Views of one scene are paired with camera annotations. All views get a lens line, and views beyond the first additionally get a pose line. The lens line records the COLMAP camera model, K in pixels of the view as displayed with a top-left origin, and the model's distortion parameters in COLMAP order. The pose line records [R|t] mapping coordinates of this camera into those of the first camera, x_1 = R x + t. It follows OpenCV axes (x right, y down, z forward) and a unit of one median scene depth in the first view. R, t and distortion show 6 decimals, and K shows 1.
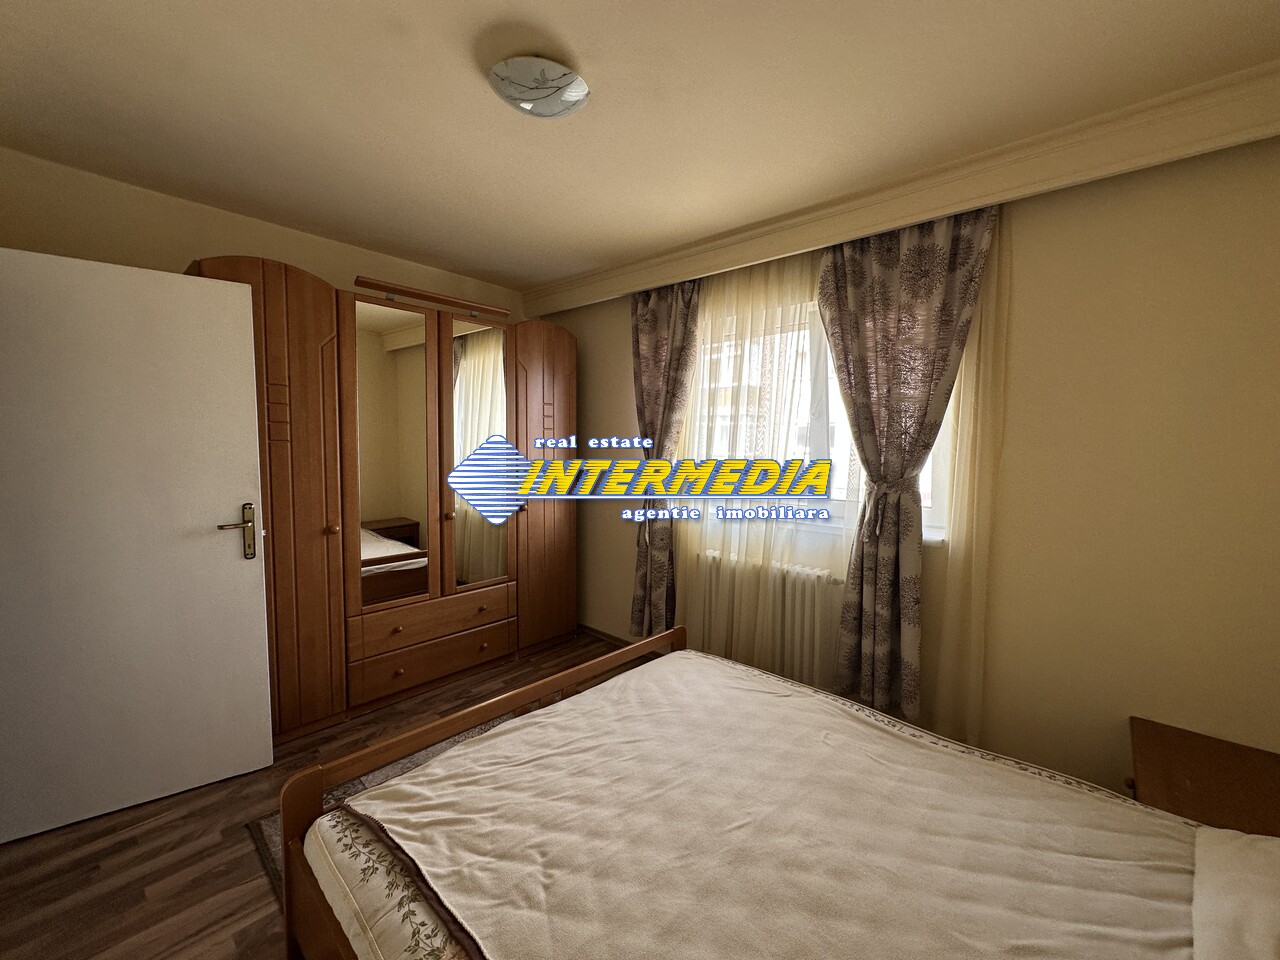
lens RADIAL K [[507.9, 0, 640.0], [0, 507.9, 480.0], [0, 0, 1]] dist [-0.000794, 0.000032]
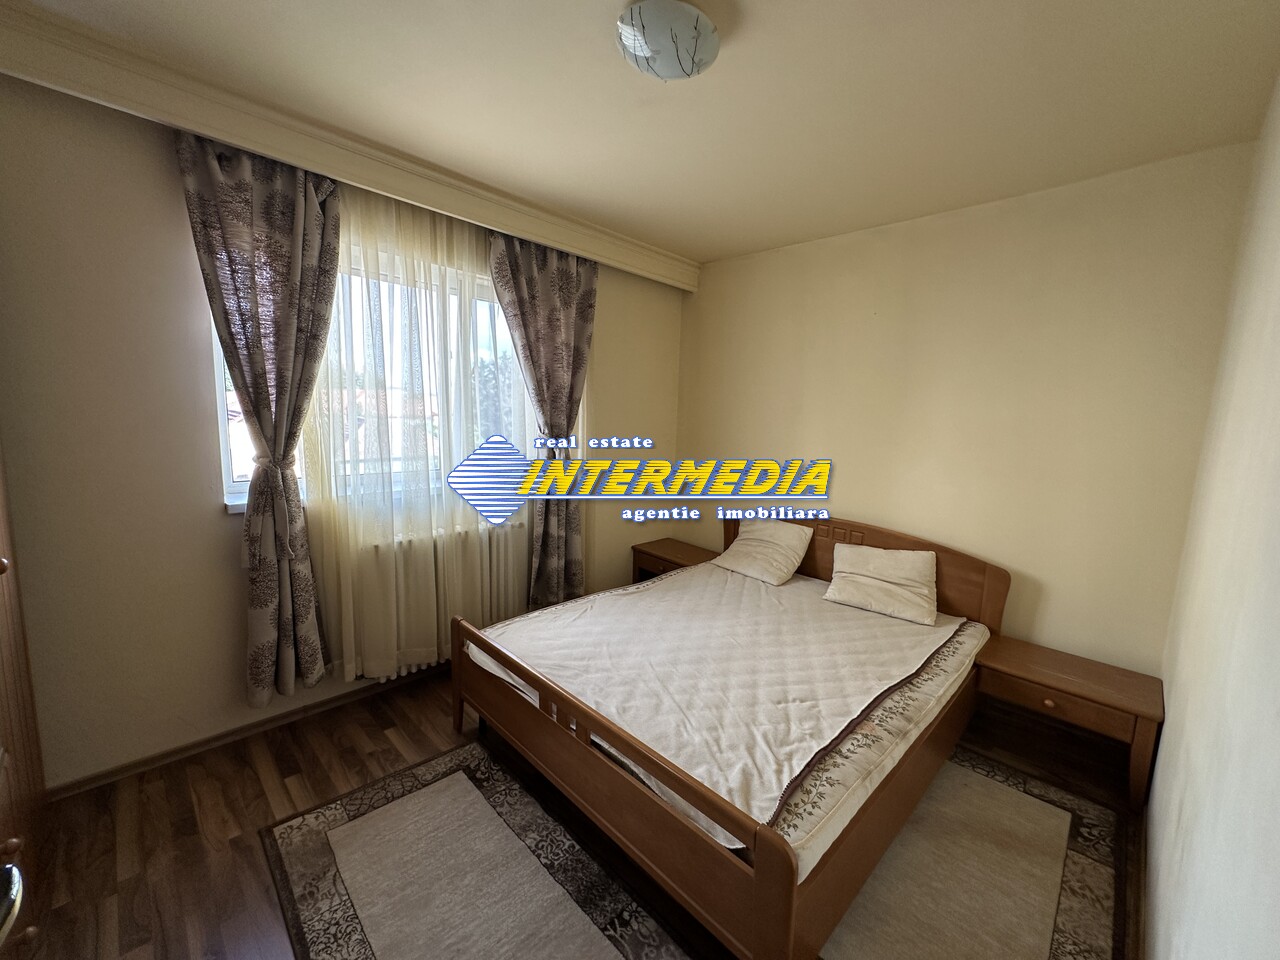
lens RADIAL K [[508.7, 0, 640.0], [0, 508.7, 480.0], [0, 0, 1]] dist [-0.001065, -0.000021]
pose [[0.046763, -0.139075, 0.989177, -0.974652], [0.041431, 0.989678, 0.137187, -0.075640], [-0.998046, 0.034568, 0.052043, 0.804000]]
